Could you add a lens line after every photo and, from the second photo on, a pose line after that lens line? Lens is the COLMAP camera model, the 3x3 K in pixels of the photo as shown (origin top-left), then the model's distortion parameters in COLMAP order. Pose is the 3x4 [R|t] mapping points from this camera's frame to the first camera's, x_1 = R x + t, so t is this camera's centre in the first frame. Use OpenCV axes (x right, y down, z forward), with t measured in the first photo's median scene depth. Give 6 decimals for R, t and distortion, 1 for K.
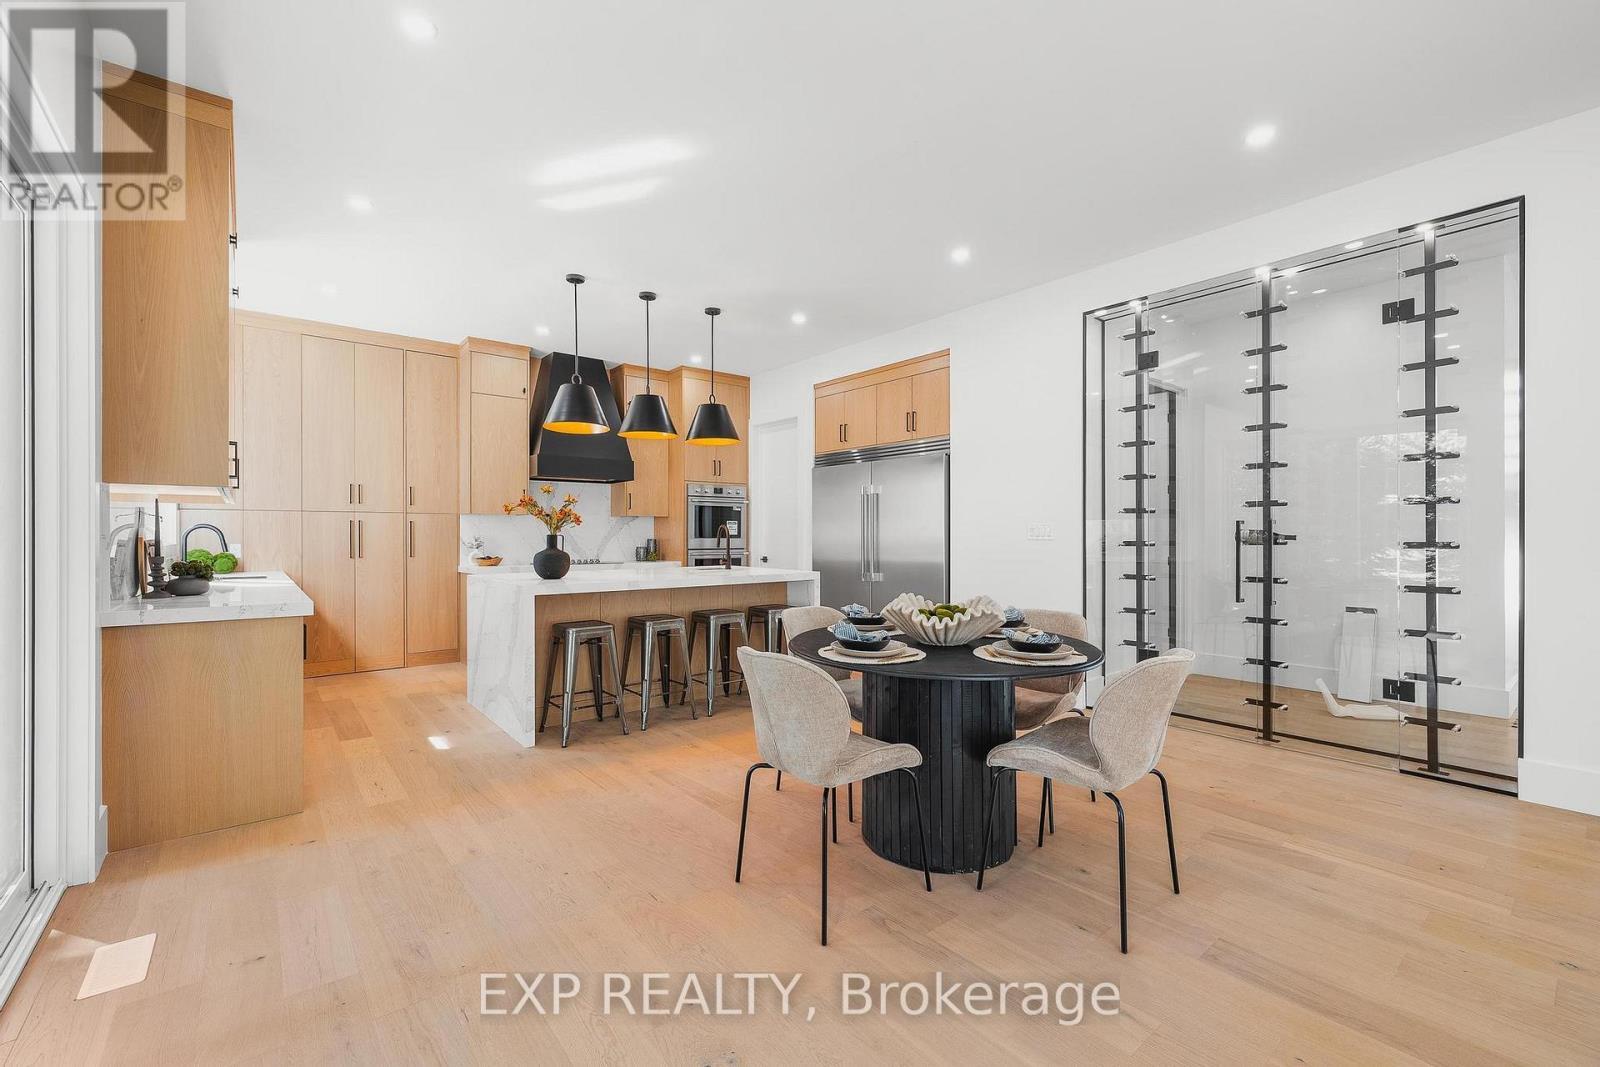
lens RADIAL K [[663.0, 0, 799.1], [0, 663.0, 531.9], [0, 0, 1]] dist [0.009166, 0.000016]
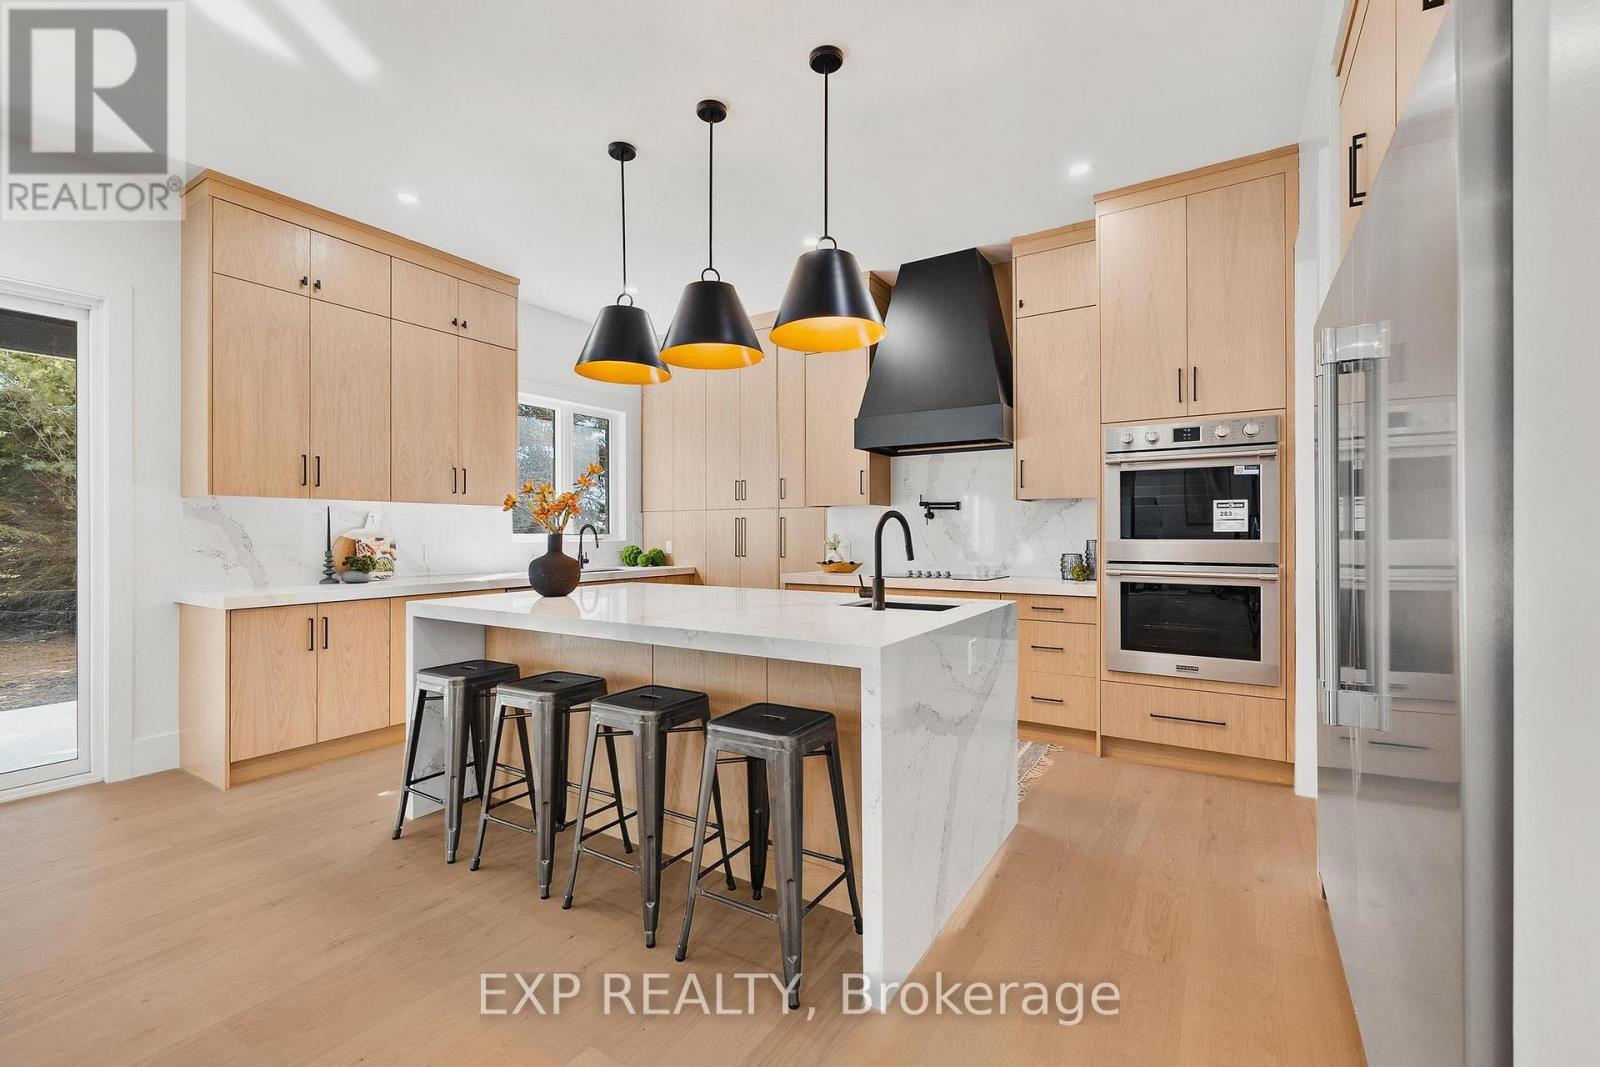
lens RADIAL K [[663.0, 0, 798.6], [0, 663.0, 530.3], [0, 0, 1]] dist [0.009166, 0.000016]
pose [[0.302865, 0.002902, -0.953029, 0.297379], [0.006991, 0.999962, 0.005266, -0.001028], [0.953008, -0.008257, 0.302833, 0.784672]]
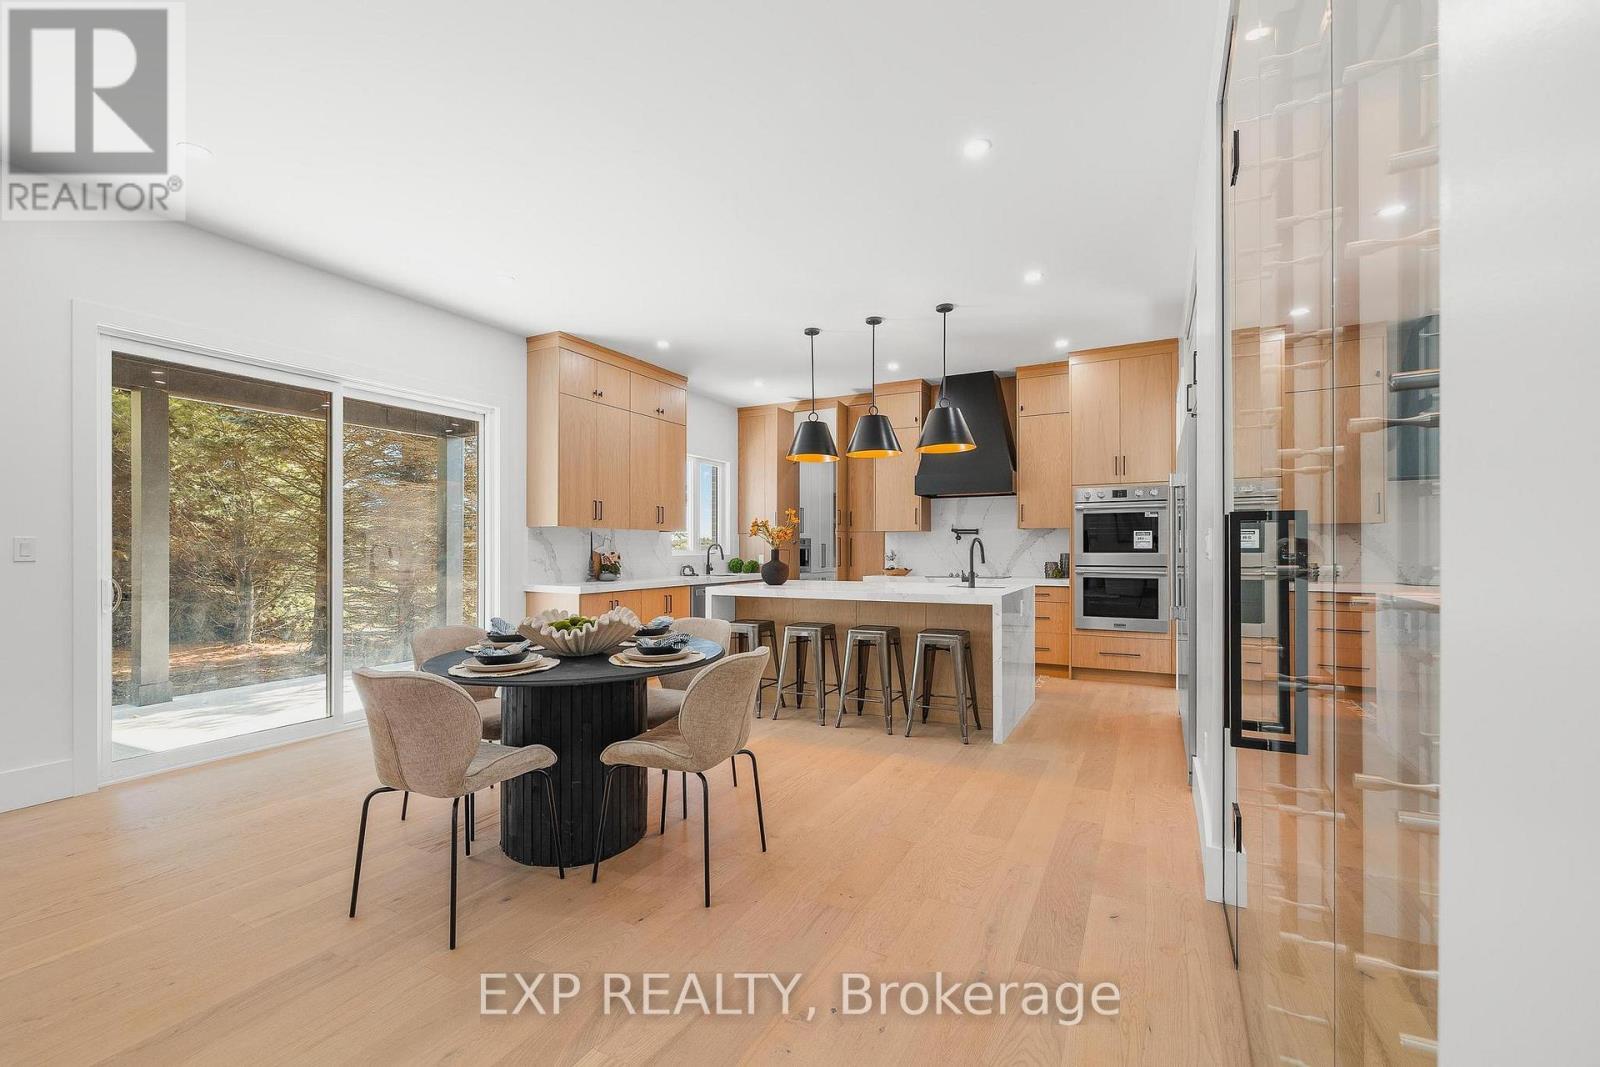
lens RADIAL K [[663.0, 0, 794.5], [0, 663.0, 548.4], [0, 0, 1]] dist [0.009166, 0.000016]
pose [[0.379525, 0.004534, -0.925170, 0.612017], [0.005703, 0.999958, 0.007240, -0.004980], [0.925164, -0.008024, 0.379483, 0.421661]]
